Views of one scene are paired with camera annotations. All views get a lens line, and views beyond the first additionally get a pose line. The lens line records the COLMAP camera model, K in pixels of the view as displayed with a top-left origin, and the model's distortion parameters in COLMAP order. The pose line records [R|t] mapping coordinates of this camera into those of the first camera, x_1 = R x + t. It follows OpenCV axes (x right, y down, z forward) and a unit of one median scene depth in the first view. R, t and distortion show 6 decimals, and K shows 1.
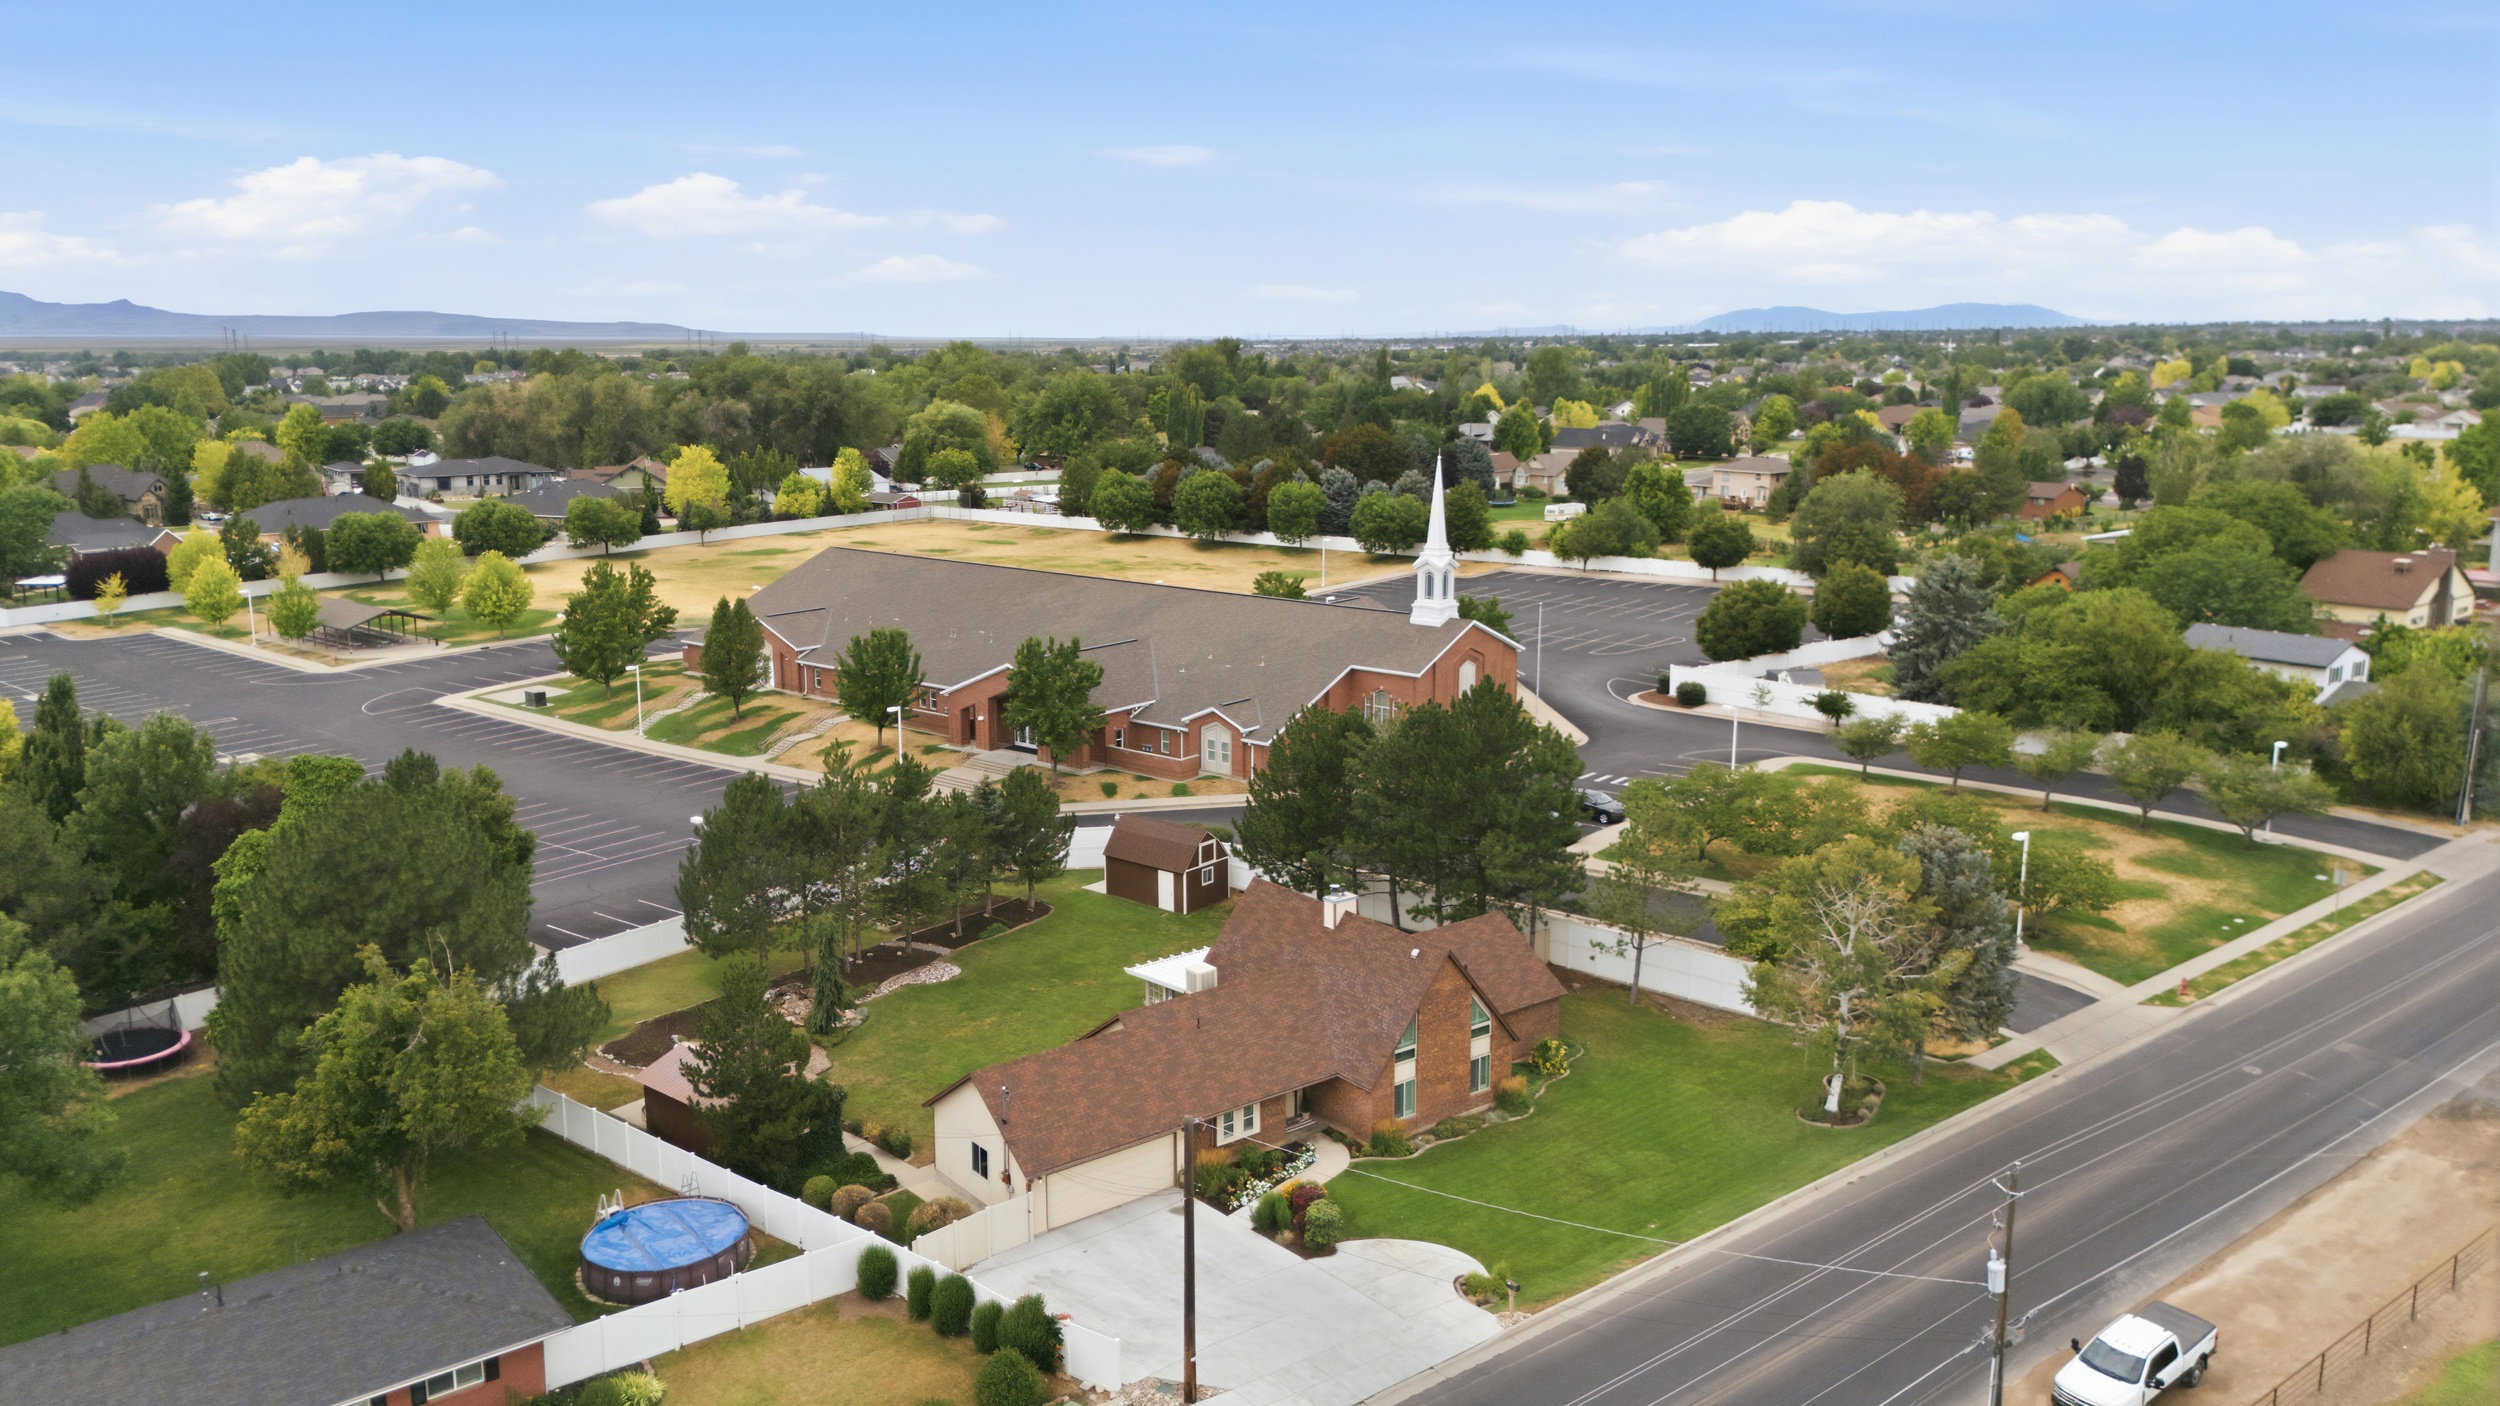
lens RADIAL K [[1820.6, 0, 1250.0], [0, 1820.6, 703.0], [0, 0, 1]] dist [0.114136, -0.170132]
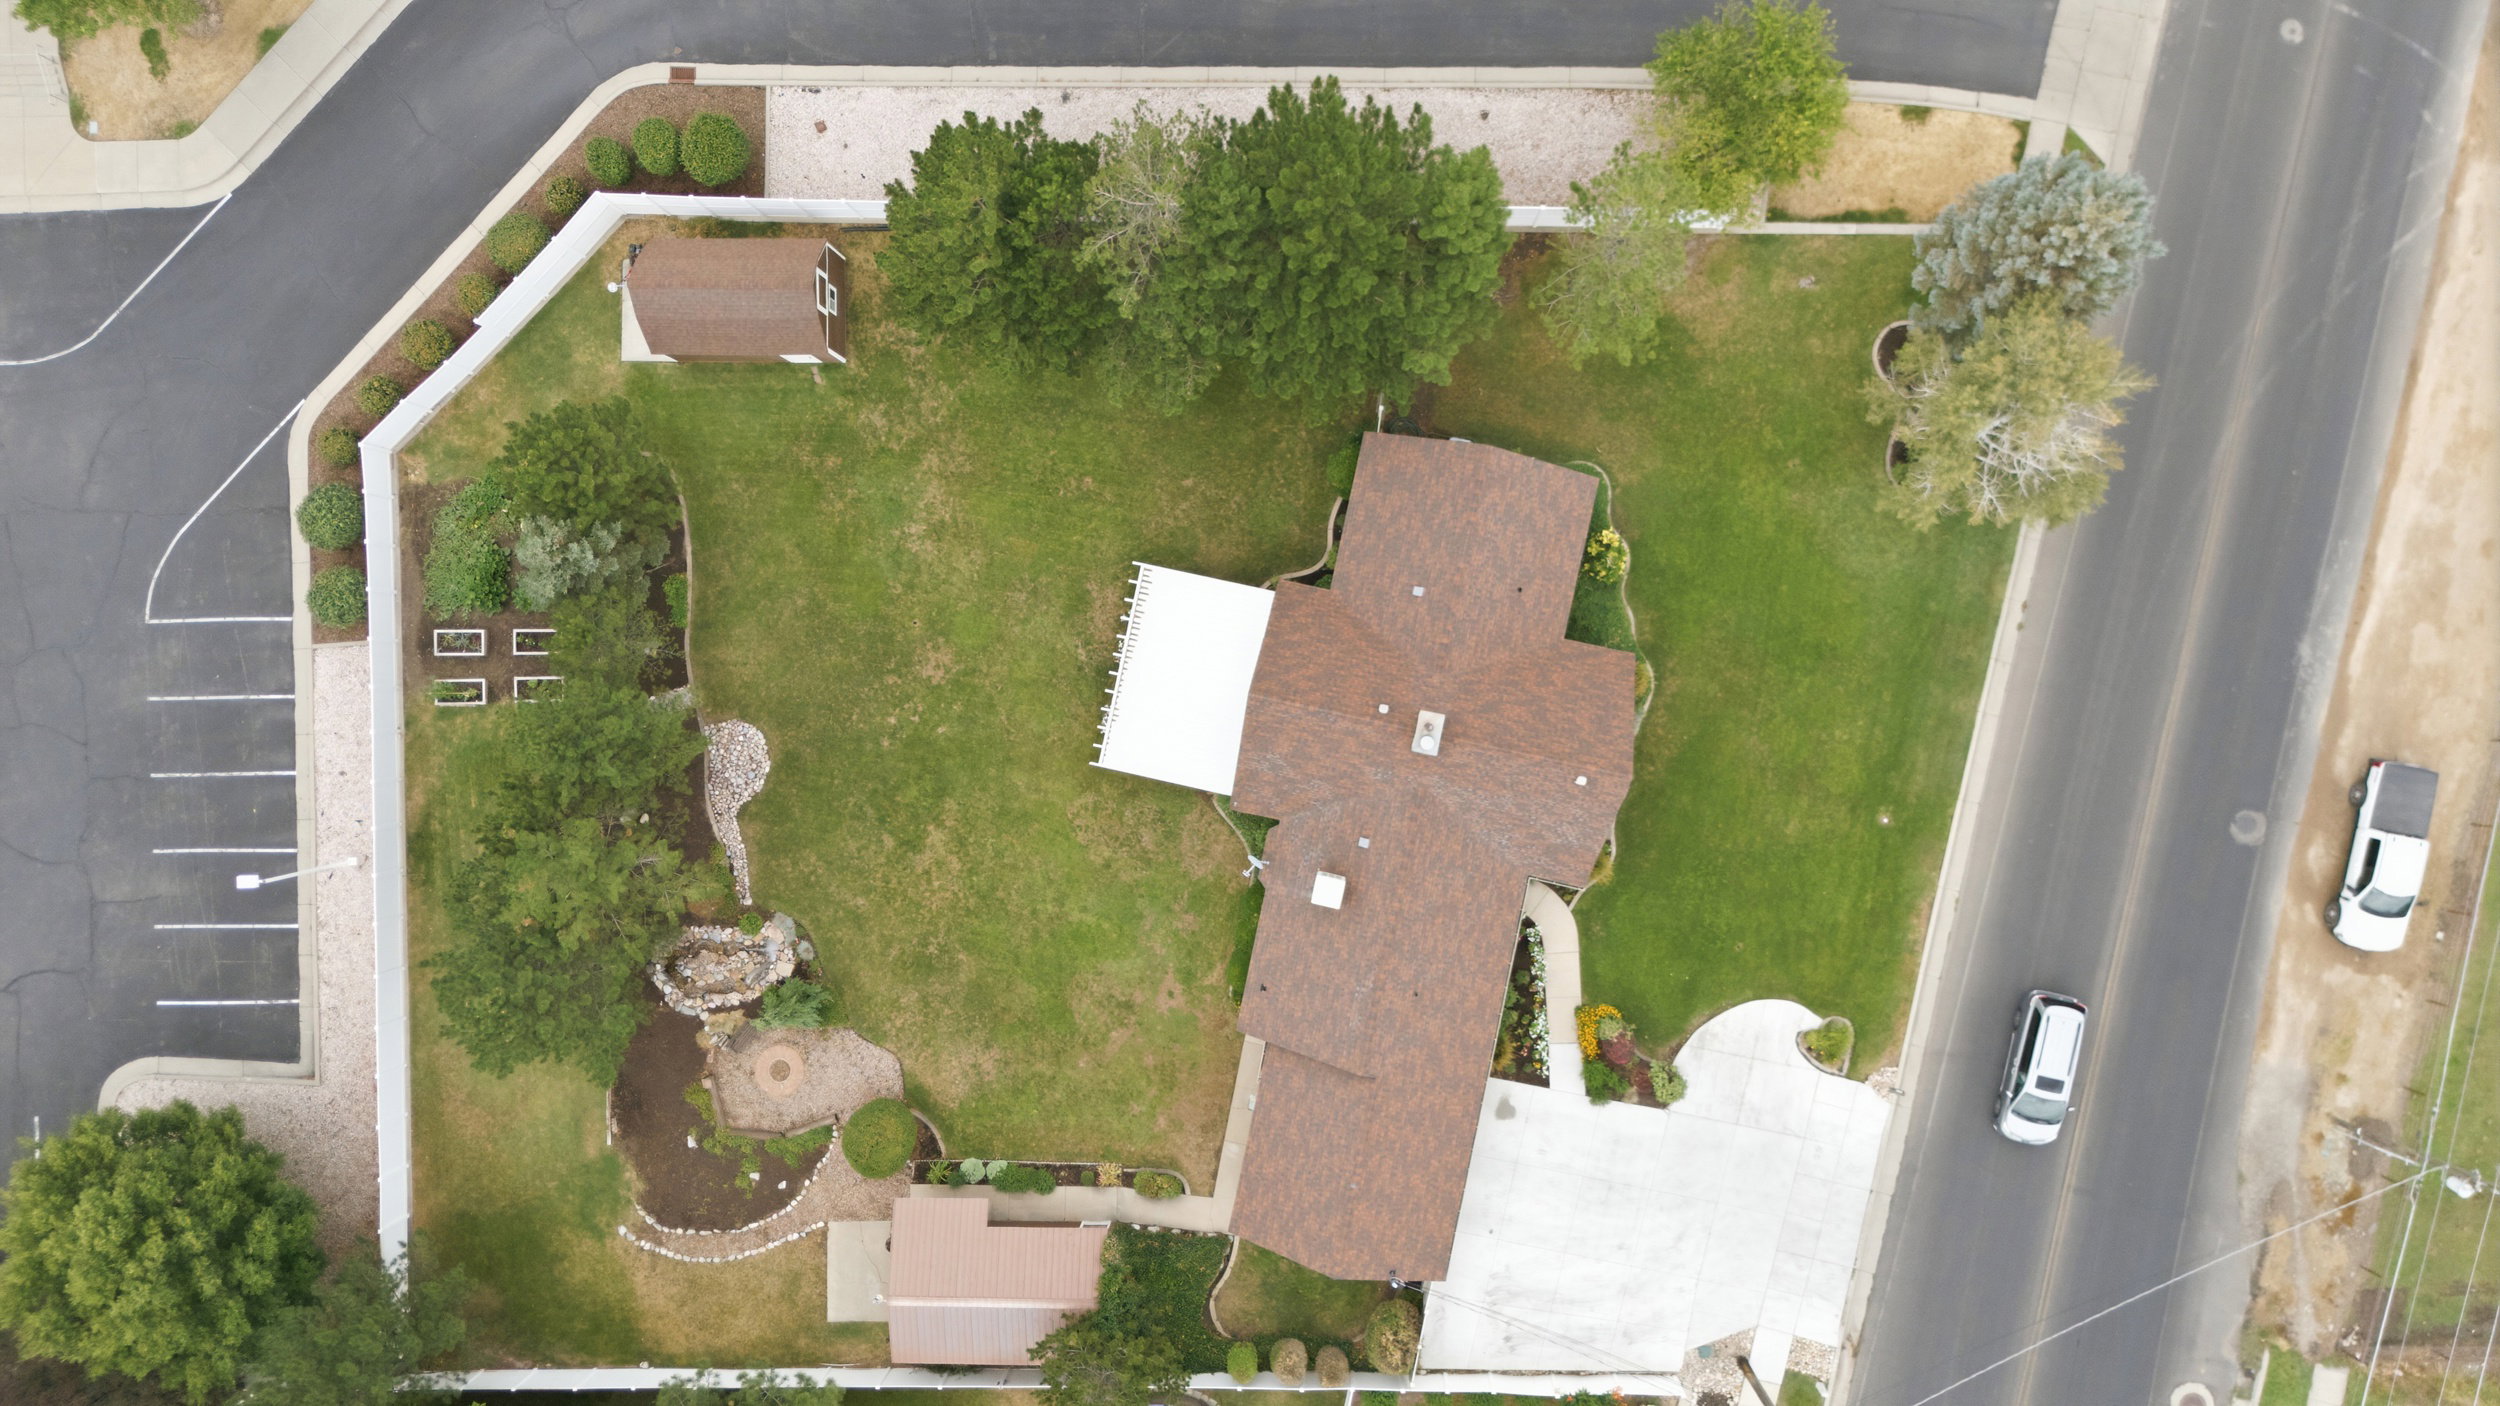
lens RADIAL K [[1820.6, 0, 1250.0], [0, 1820.6, 703.0], [0, 0, 1]] dist [0.114136, -0.170132]
pose [[0.766972, -0.640339, -0.041483, 0.032144], [0.171191, 0.141885, 0.974968, -0.628161], [-0.618424, -0.754874, 0.218442, 0.875951]]
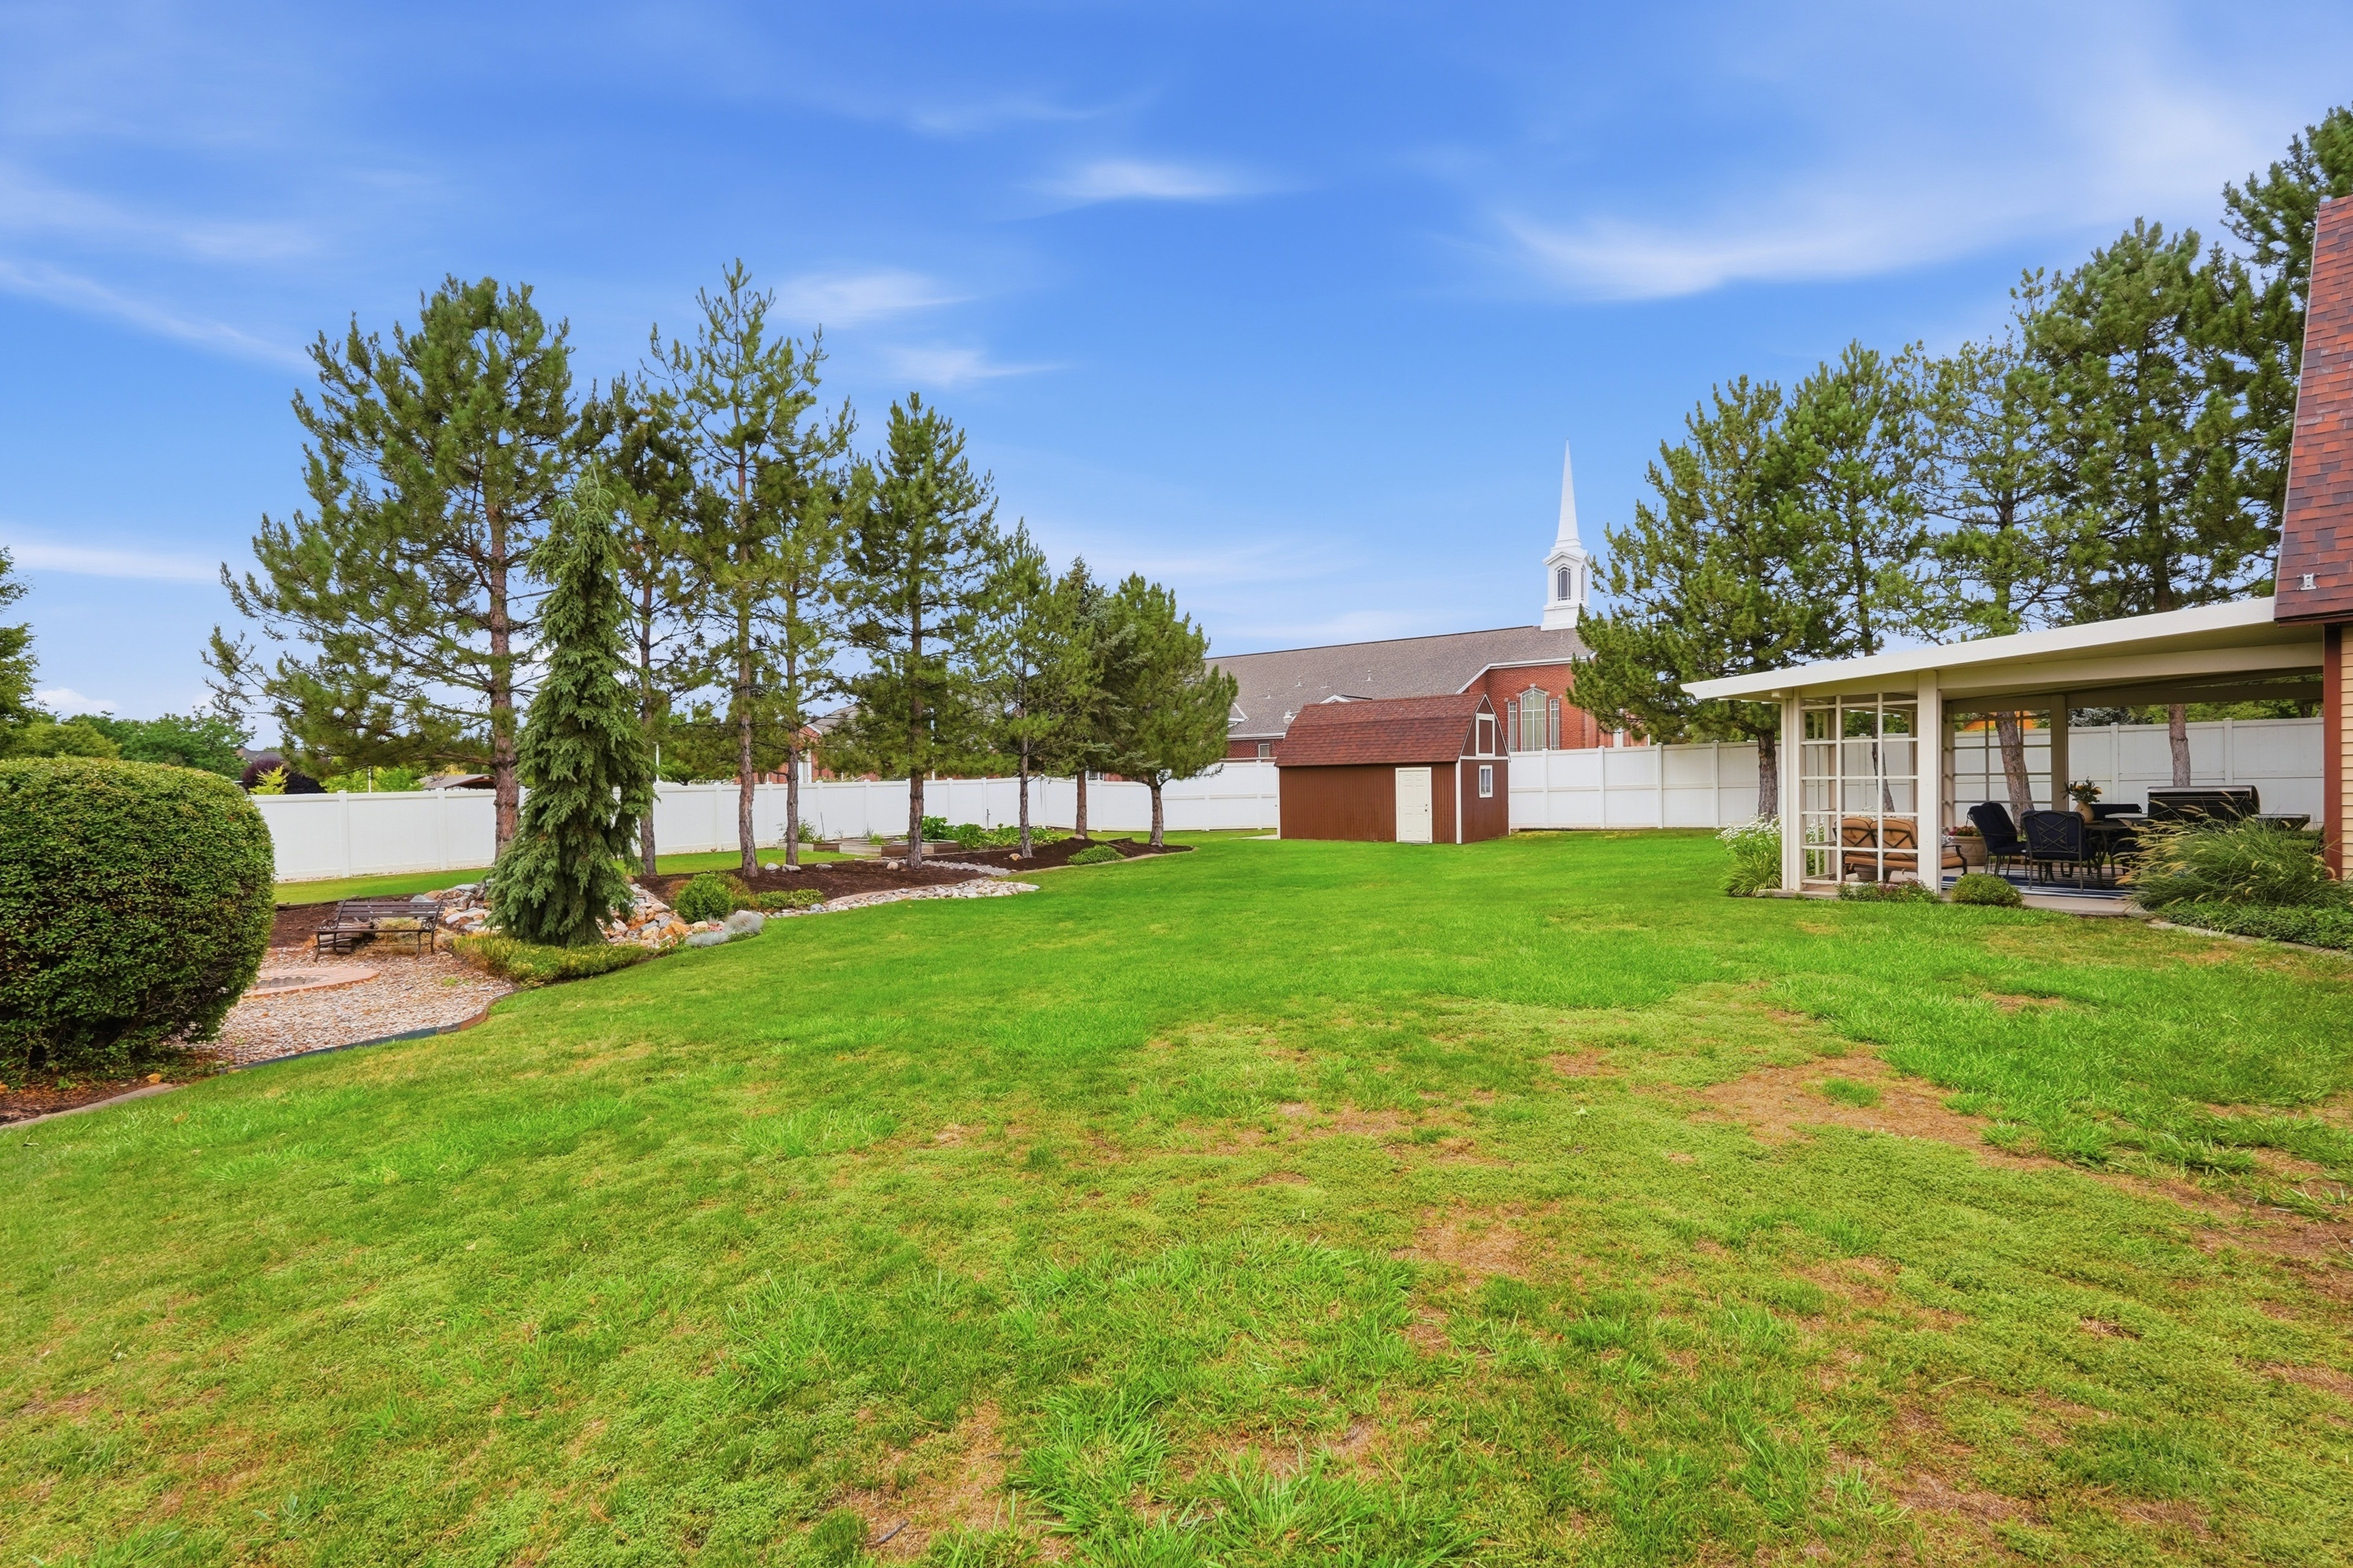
lens RADIAL K [[1055.9, 0, 1176.5], [0, 1055.9, 784.0], [0, 0, 1]] dist [0.000100, 0.000529]
pose [[0.999792, -0.012905, 0.015808, -0.156207], [0.015758, 0.980423, -0.196274, 0.203841], [-0.012966, 0.196482, 0.980422, 0.915964]]
